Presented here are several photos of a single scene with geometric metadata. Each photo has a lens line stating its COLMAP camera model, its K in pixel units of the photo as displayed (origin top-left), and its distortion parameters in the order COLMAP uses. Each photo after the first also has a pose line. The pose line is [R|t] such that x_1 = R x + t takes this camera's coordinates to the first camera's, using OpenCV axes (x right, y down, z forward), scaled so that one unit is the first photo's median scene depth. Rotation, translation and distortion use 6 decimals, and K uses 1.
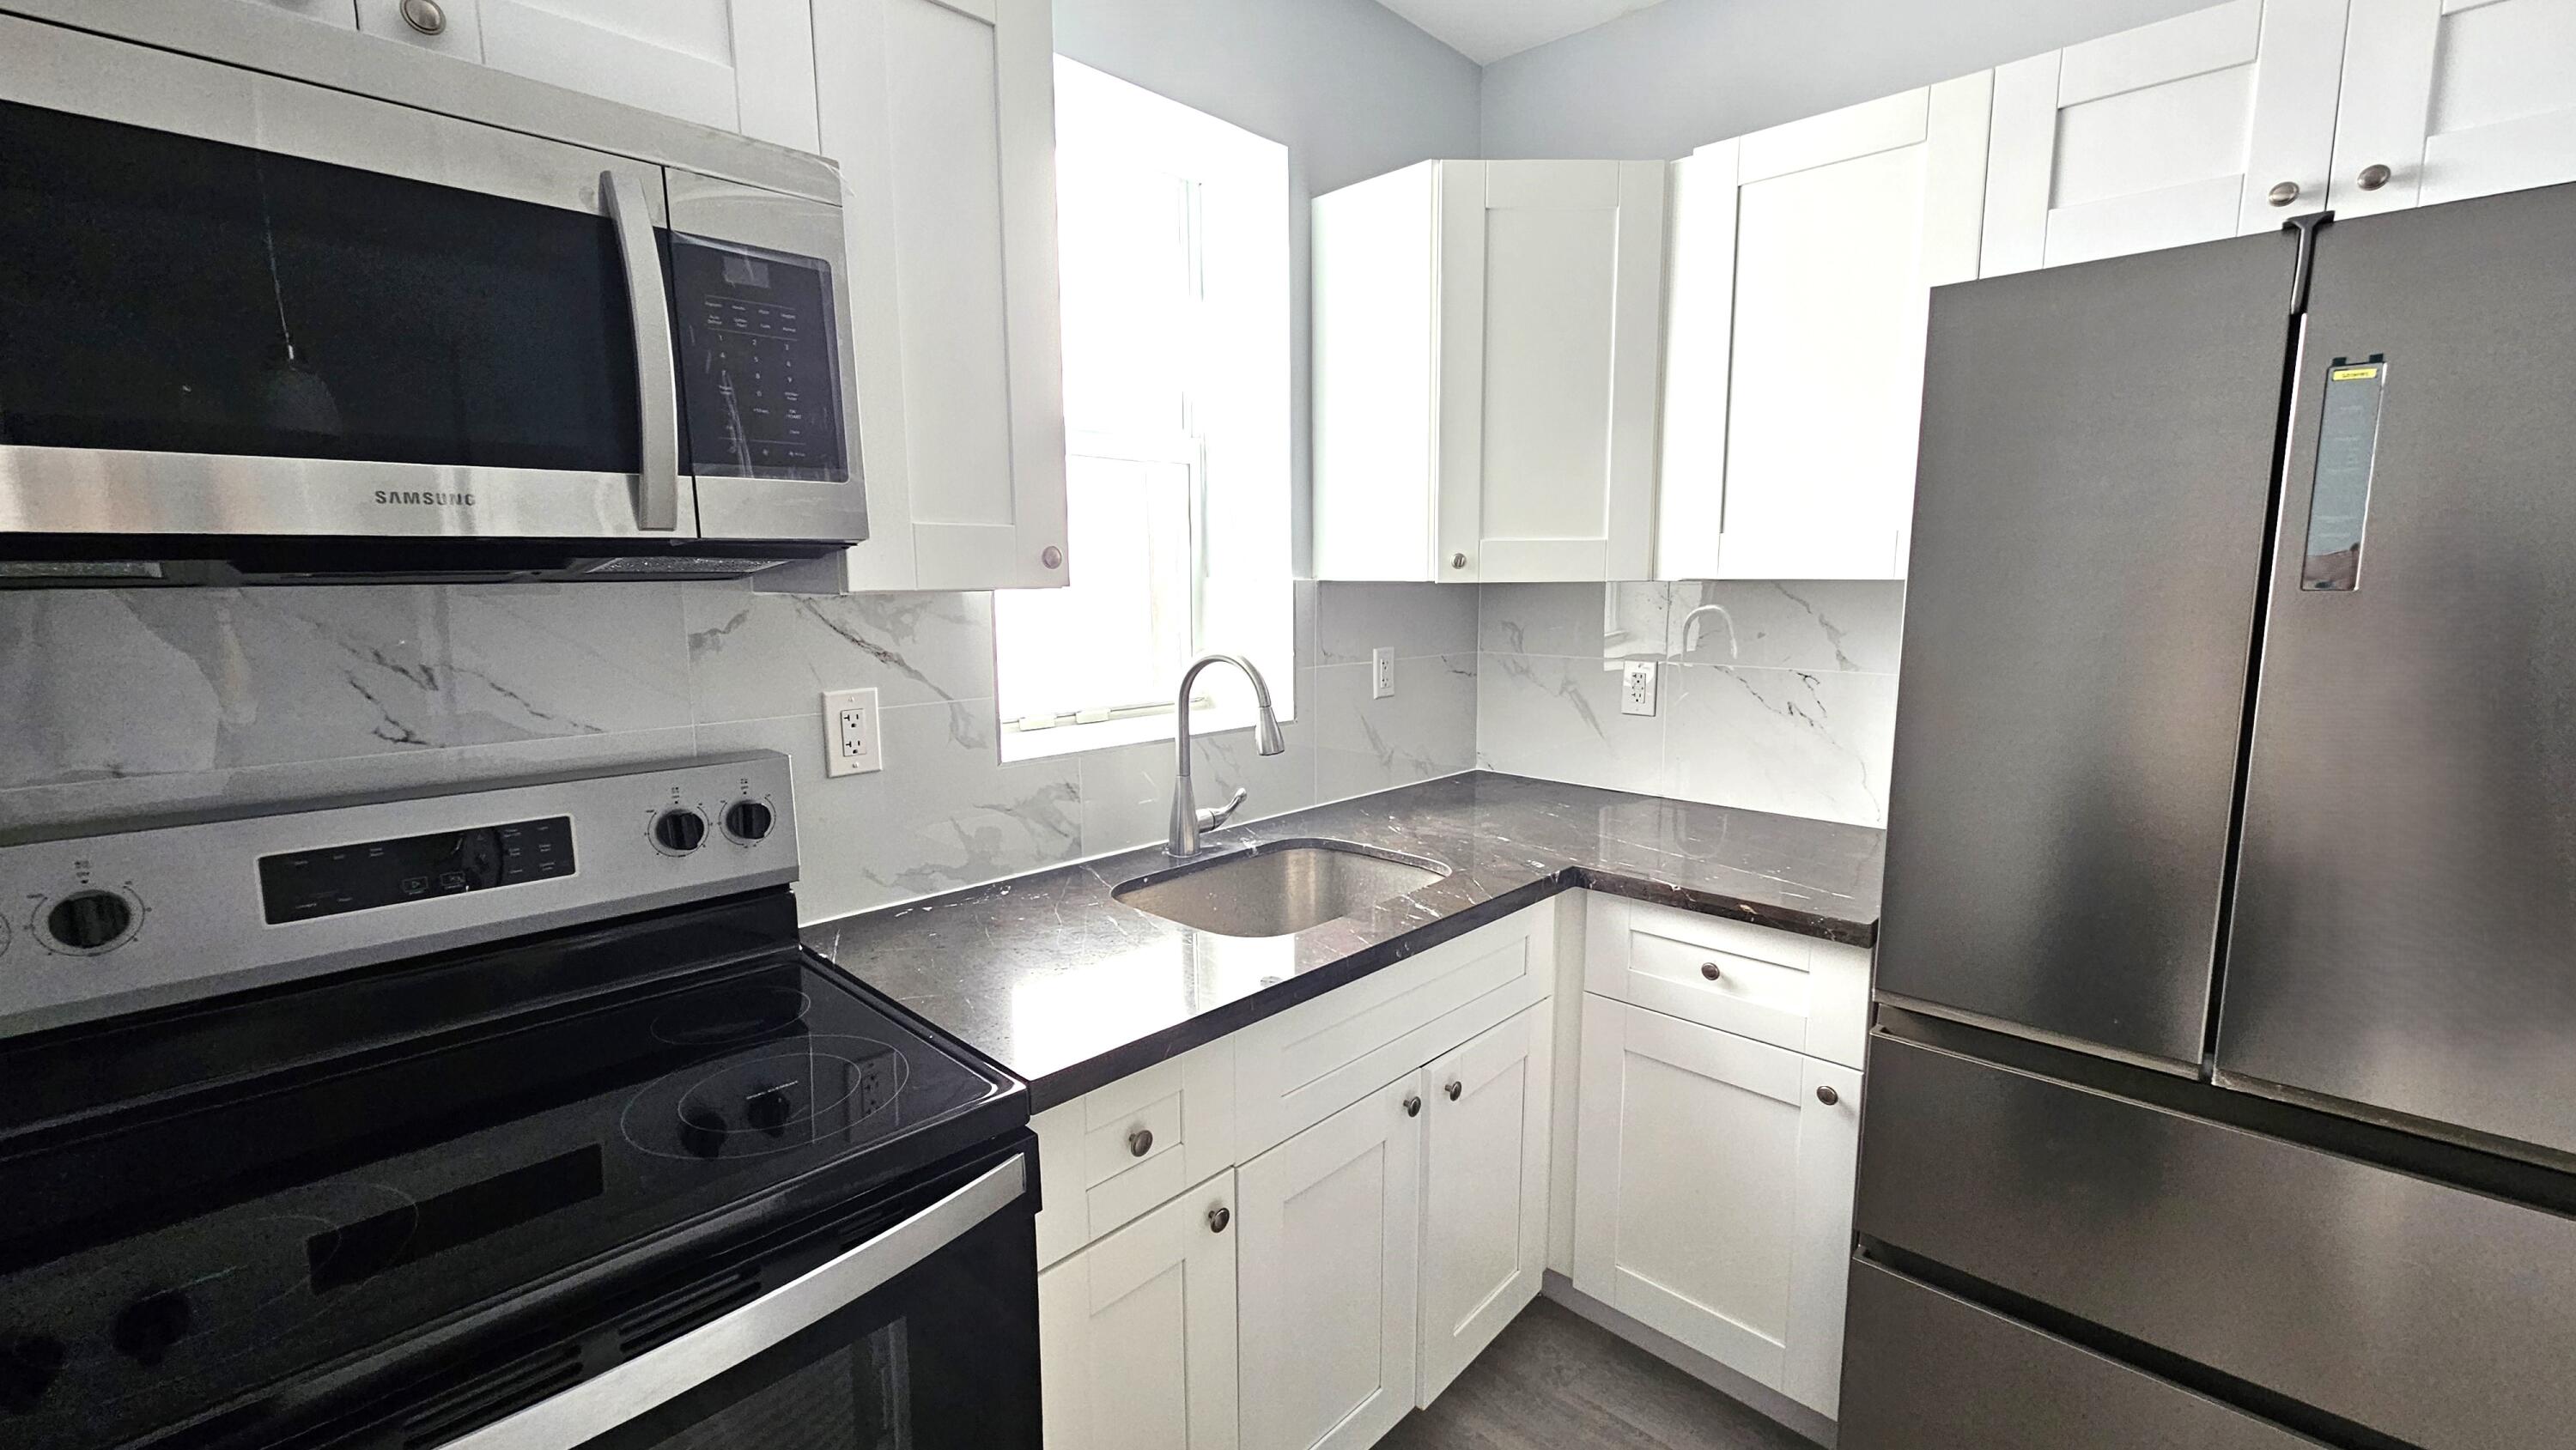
lens RADIAL K [[1060.2, 0, 1287.0], [0, 1060.2, 717.5], [0, 0, 1]] dist [0.002217, 0.000441]
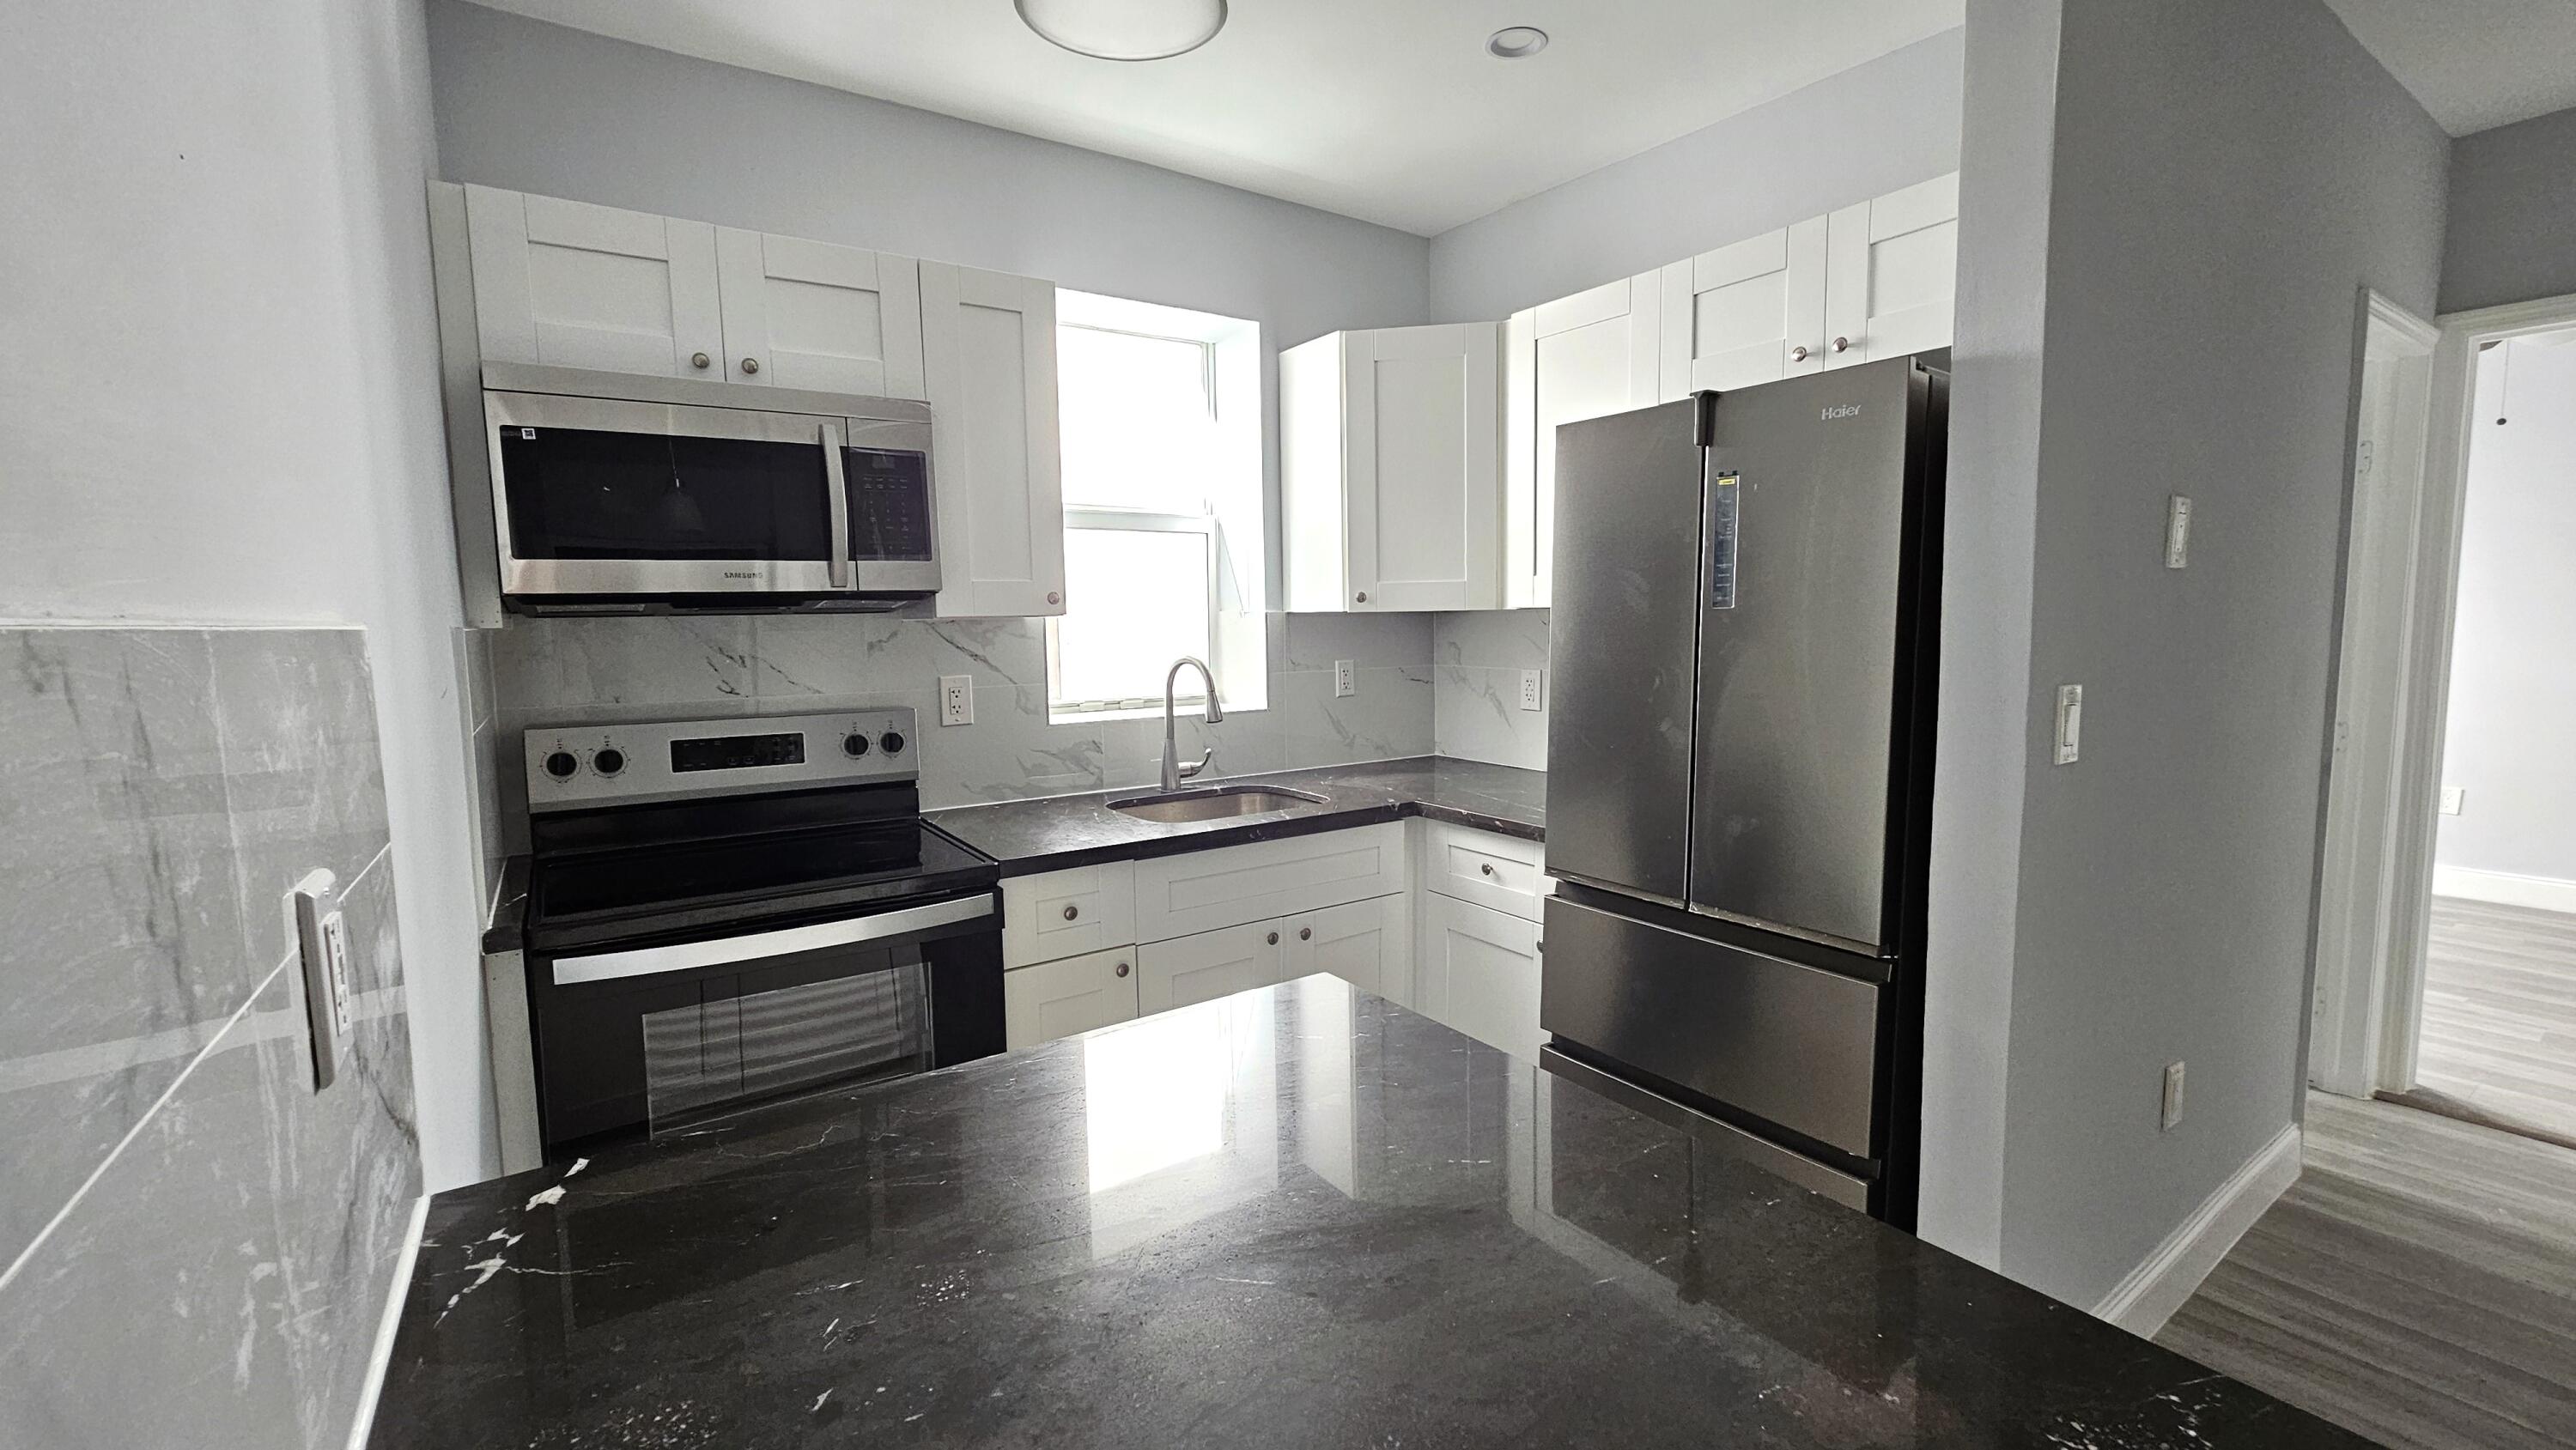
lens RADIAL K [[1060.2, 0, 1287.5], [0, 1060.2, 725.4], [0, 0, 1]] dist [0.002217, 0.000441]
pose [[0.978494, 0.011725, -0.205942, 0.496286], [-0.018159, 0.999403, -0.029380, 0.099648], [0.205475, 0.032487, 0.978123, -0.602523]]
